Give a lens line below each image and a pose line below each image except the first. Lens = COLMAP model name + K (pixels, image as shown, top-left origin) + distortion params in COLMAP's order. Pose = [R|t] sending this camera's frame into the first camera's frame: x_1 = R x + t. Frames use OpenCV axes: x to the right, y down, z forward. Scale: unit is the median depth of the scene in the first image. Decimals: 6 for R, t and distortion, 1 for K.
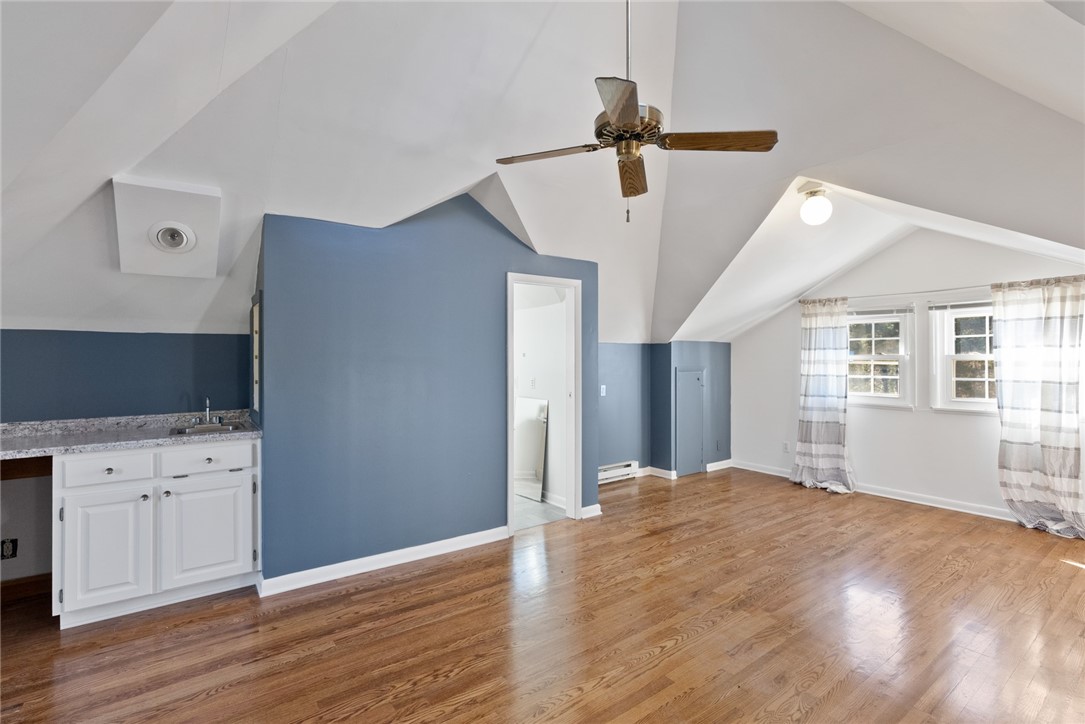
lens RADIAL K [[497.0, 0, 539.3], [0, 497.0, 363.9], [0, 0, 1]] dist [-0.006396, 0.000841]
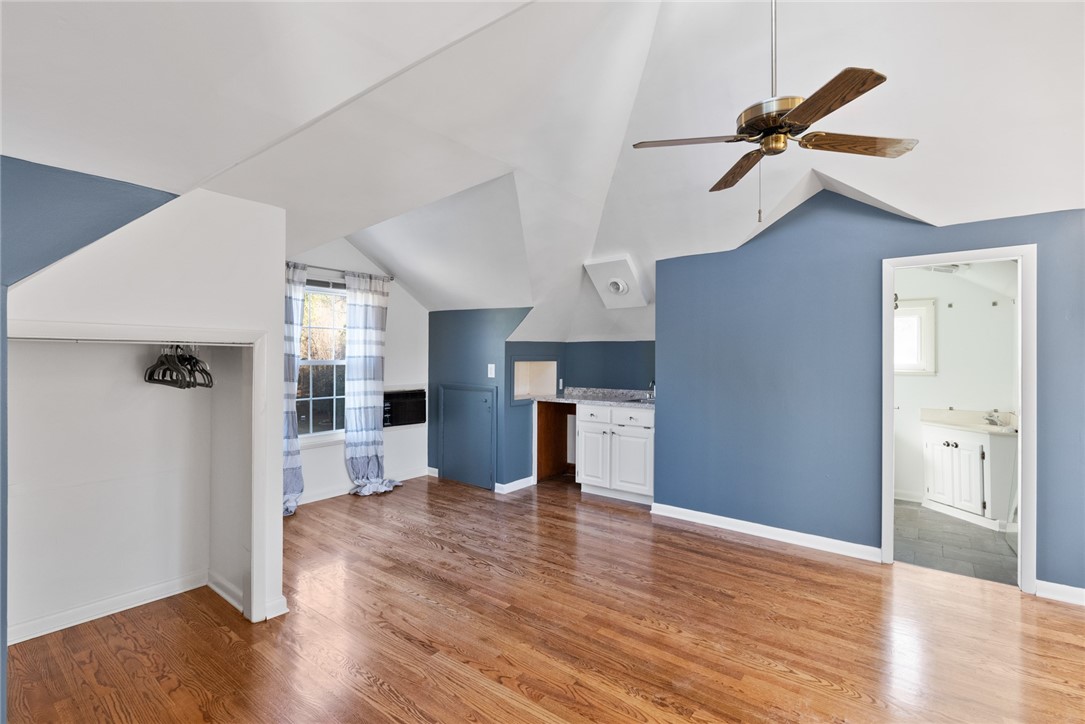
lens RADIAL K [[503.9, 0, 537.5], [0, 503.9, 355.6], [0, 0, 1]] dist [-0.005329, 0.001073]
pose [[0.269960, 0.000230, -0.962872, 0.849710], [-0.014264, 0.999891, -0.003761, -0.003133], [0.962766, 0.014750, 0.269934, 0.239133]]
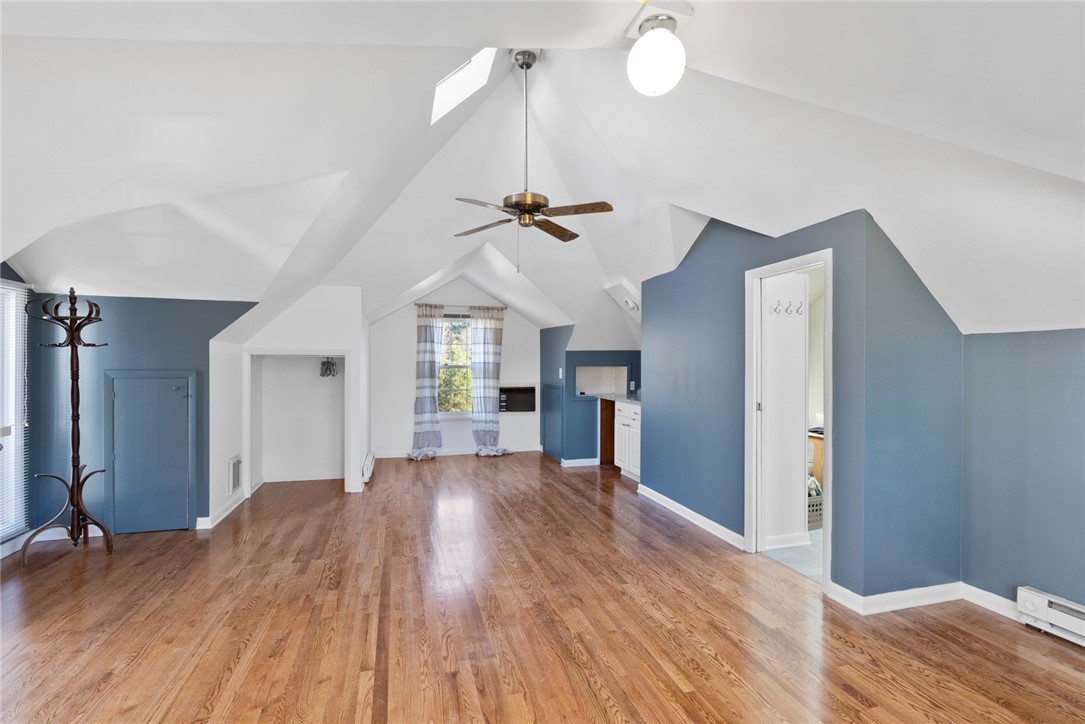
lens RADIAL K [[497.0, 0, 539.3], [0, 497.0, 363.9], [0, 0, 1]] dist [-0.006396, 0.000841]
pose [[-0.347132, 0.002364, -0.937813, 1.309957], [-0.011047, 0.999917, 0.006609, -0.012206], [0.937751, 0.012655, -0.347077, 1.305557]]
